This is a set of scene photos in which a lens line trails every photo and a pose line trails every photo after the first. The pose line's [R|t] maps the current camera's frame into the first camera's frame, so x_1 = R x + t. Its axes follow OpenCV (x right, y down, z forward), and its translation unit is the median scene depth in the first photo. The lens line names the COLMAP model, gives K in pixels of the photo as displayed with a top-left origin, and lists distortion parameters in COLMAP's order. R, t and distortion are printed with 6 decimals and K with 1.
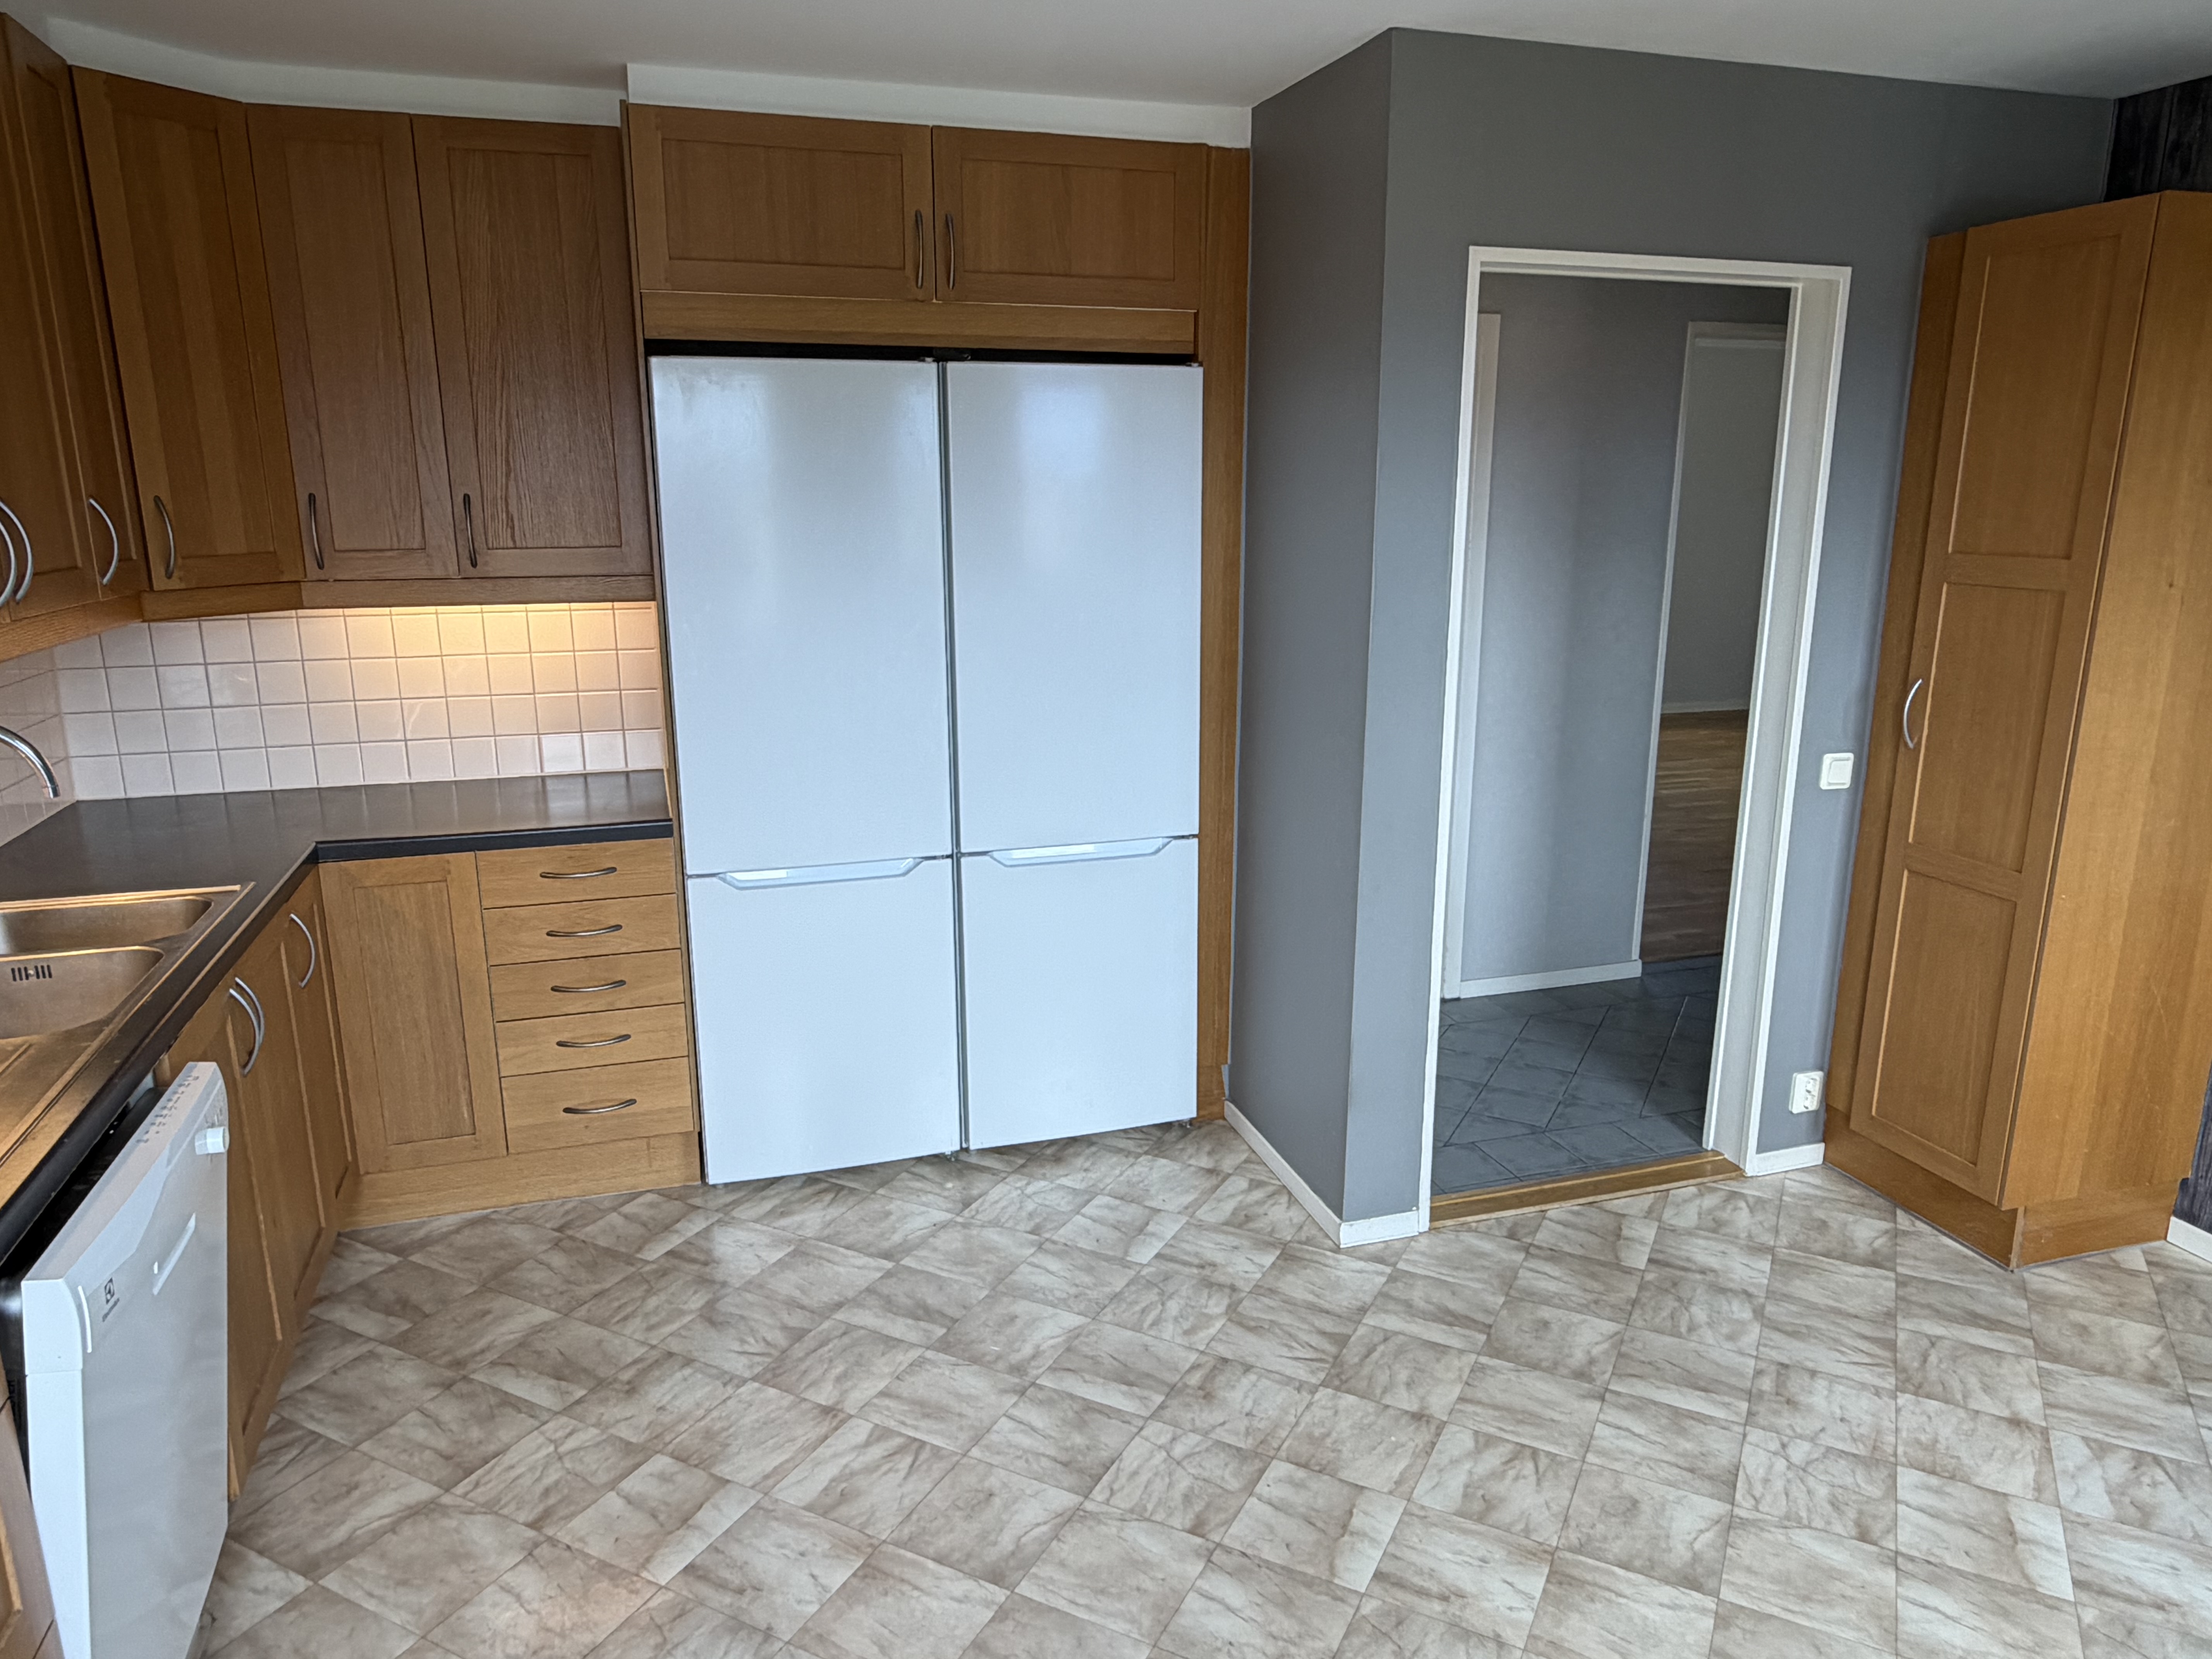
lens RADIAL K [[1472.1, 0, 1105.9], [0, 1472.1, 835.8], [0, 0, 1]] dist [0.007237, -0.005134]
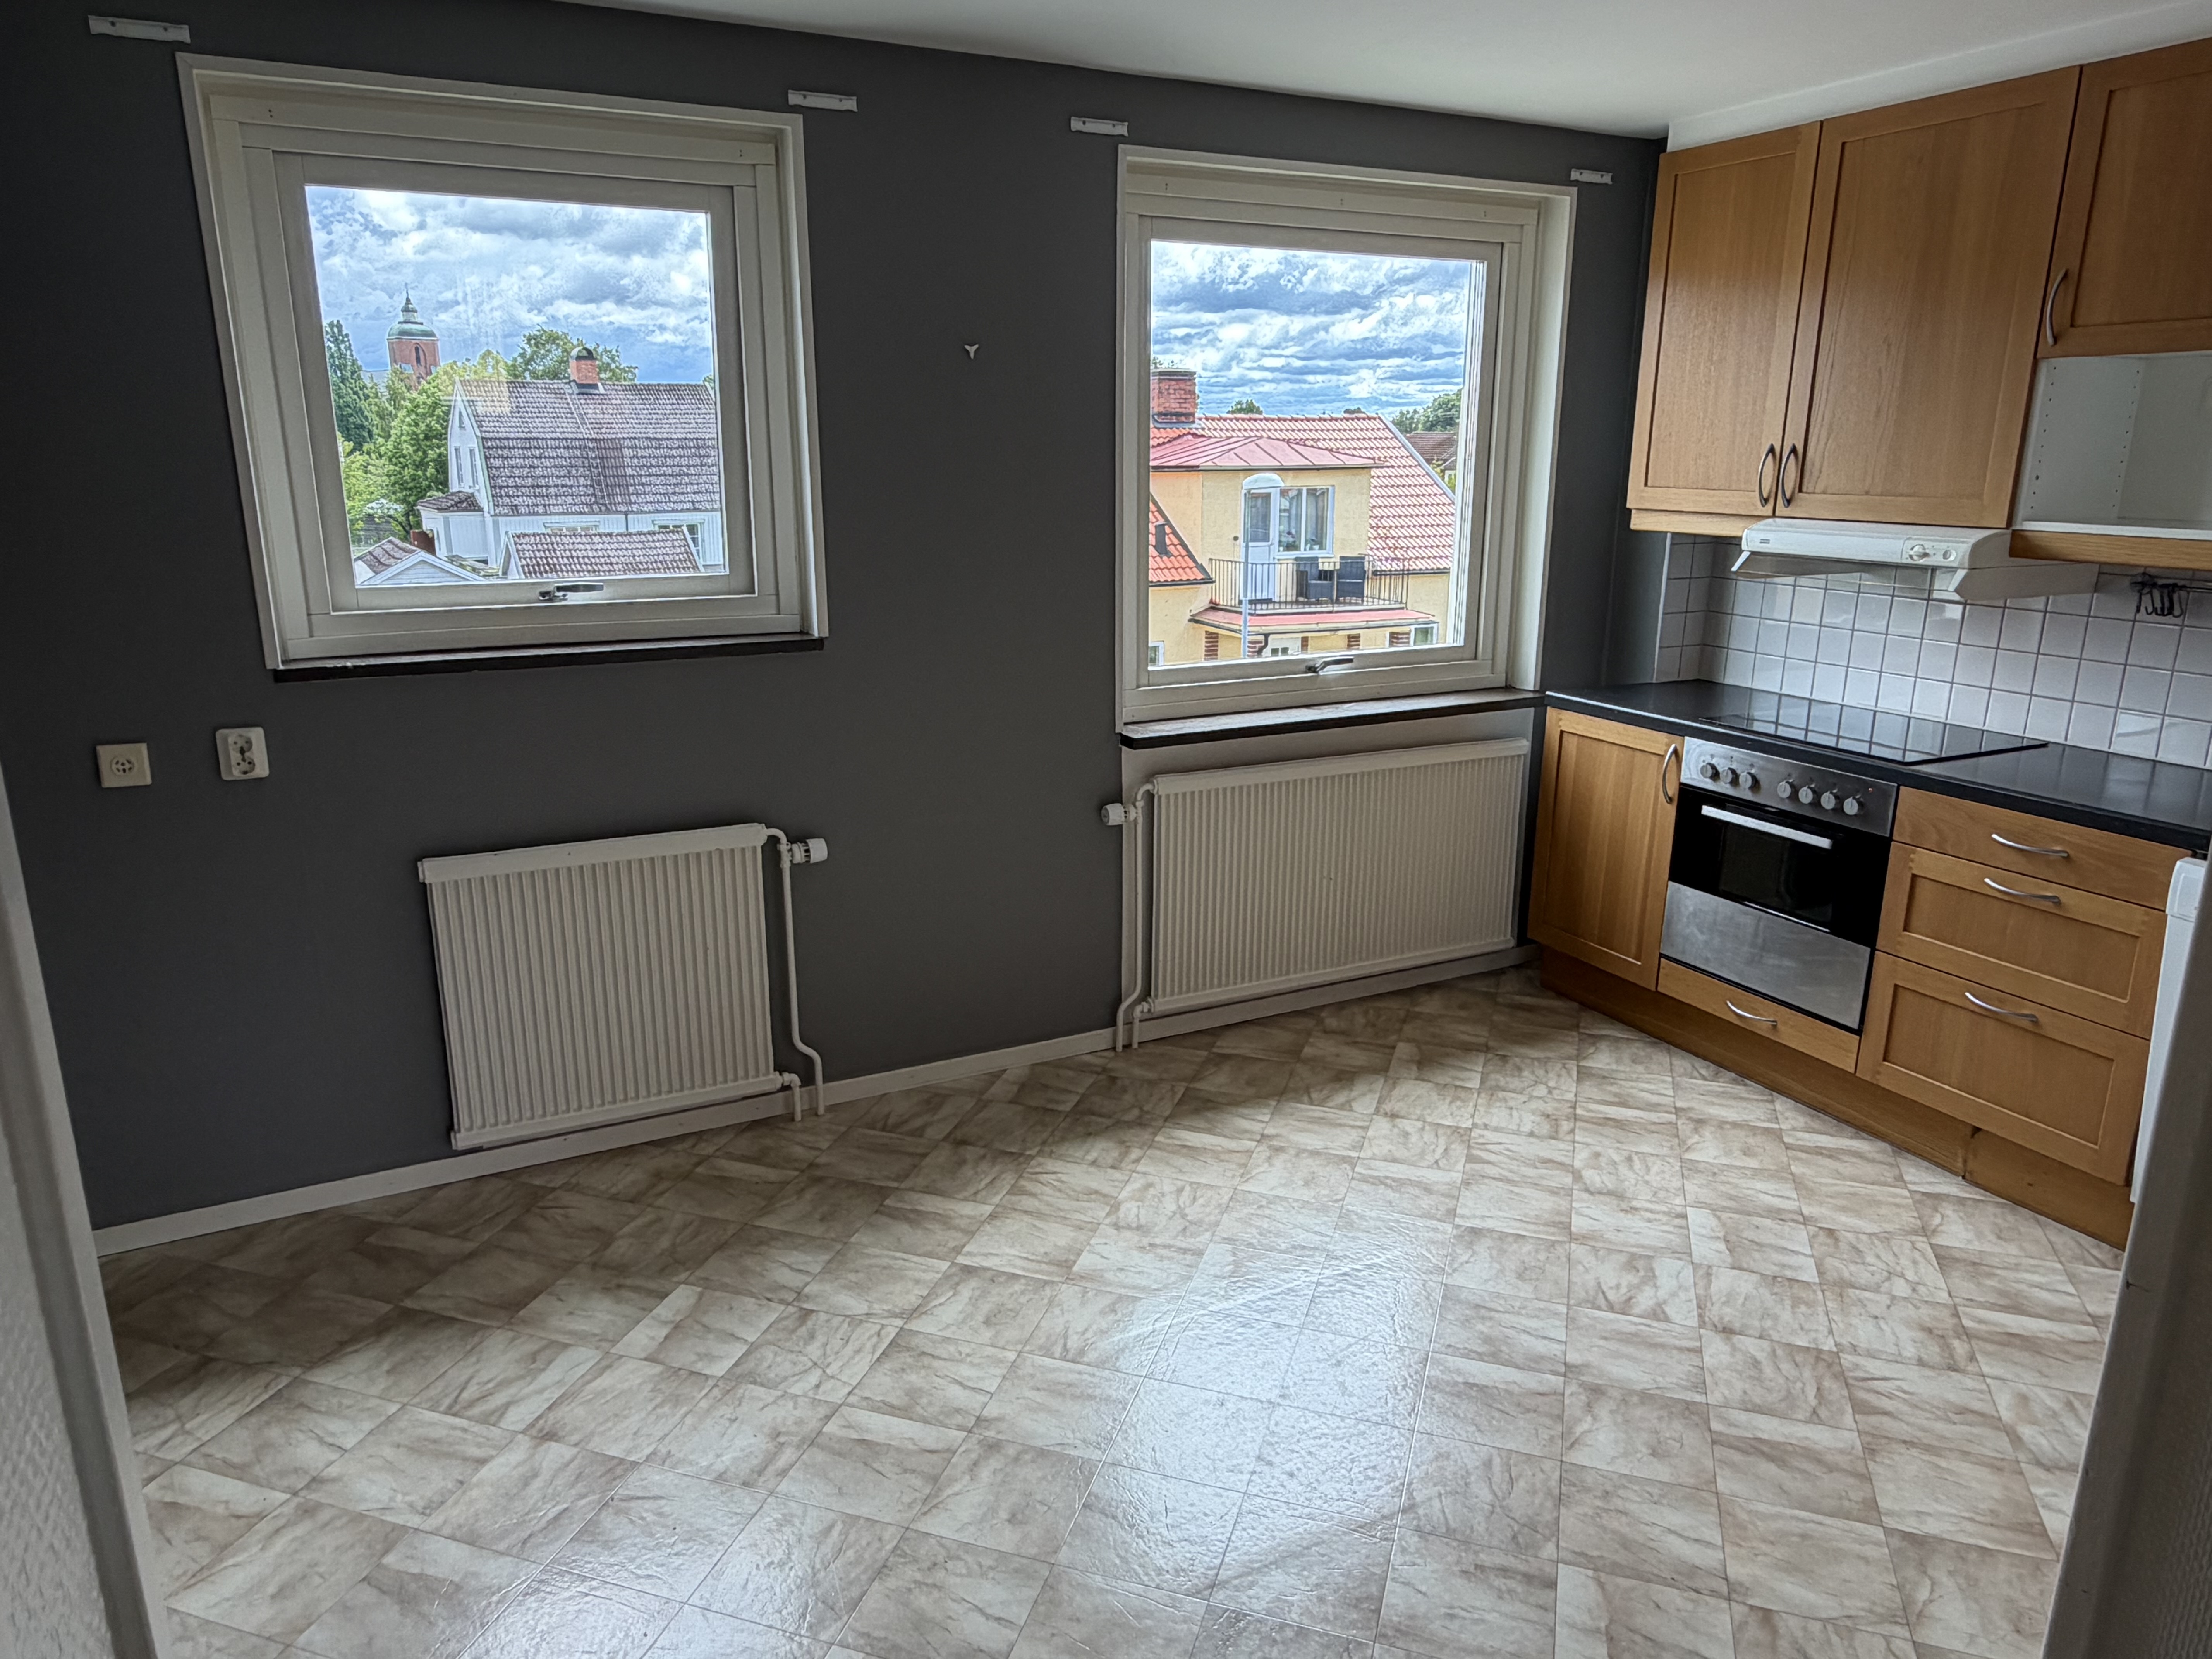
lens RADIAL K [[1472.1, 0, 1100.2], [0, 1472.1, 828.9], [0, 0, 1]] dist [0.007237, -0.005134]
pose [[-0.986870, 0.045650, -0.154931, 1.205861], [-0.033470, 0.880606, 0.472666, -0.402280], [0.158010, 0.471646, -0.867515, 1.674510]]
